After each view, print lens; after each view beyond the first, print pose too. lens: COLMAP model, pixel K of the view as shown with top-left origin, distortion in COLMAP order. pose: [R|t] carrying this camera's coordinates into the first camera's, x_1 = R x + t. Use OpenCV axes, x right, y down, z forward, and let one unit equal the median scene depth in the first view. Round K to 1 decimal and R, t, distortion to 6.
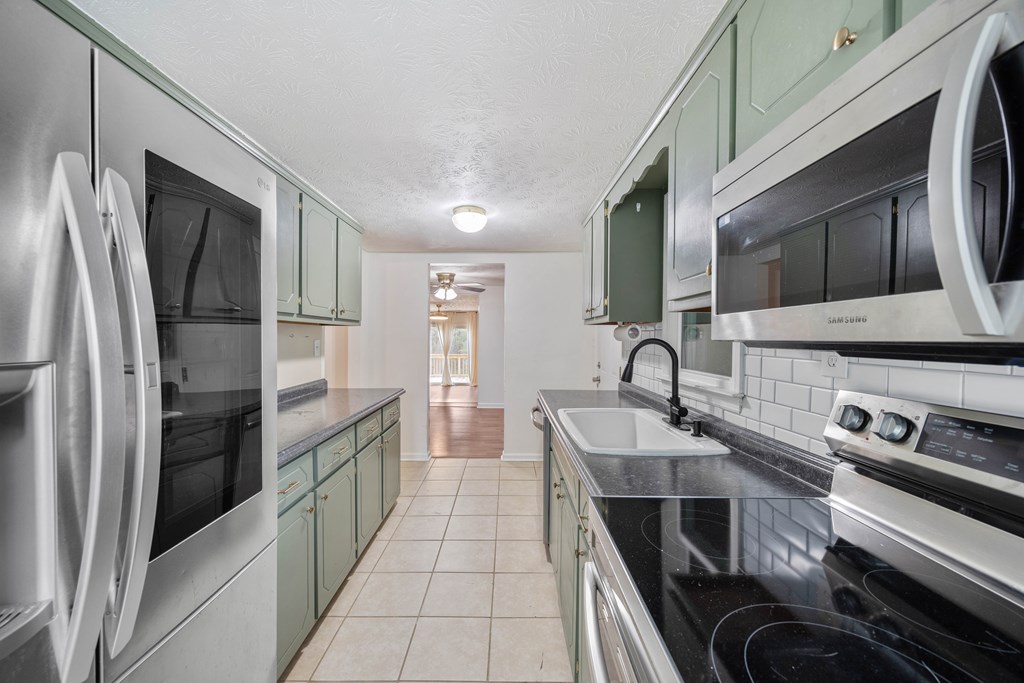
lens RADIAL K [[393.1, 0, 510.2], [0, 393.1, 342.0], [0, 0, 1]] dist [-0.000687, 0.000113]
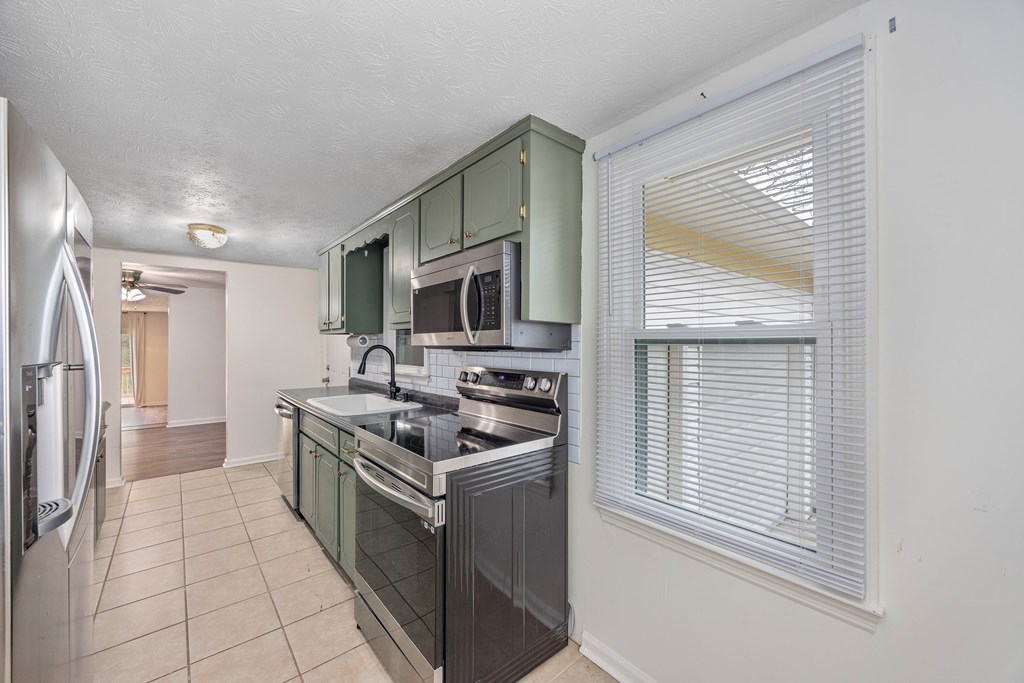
lens RADIAL K [[393.1, 0, 510.2], [0, 393.1, 342.0], [0, 0, 1]] dist [-0.000687, 0.000113]
pose [[0.764440, -0.004855, 0.644677, -0.217052], [0.014480, 0.999849, -0.009639, 0.001875], [-0.644532, 0.016703, 0.764395, -0.470644]]
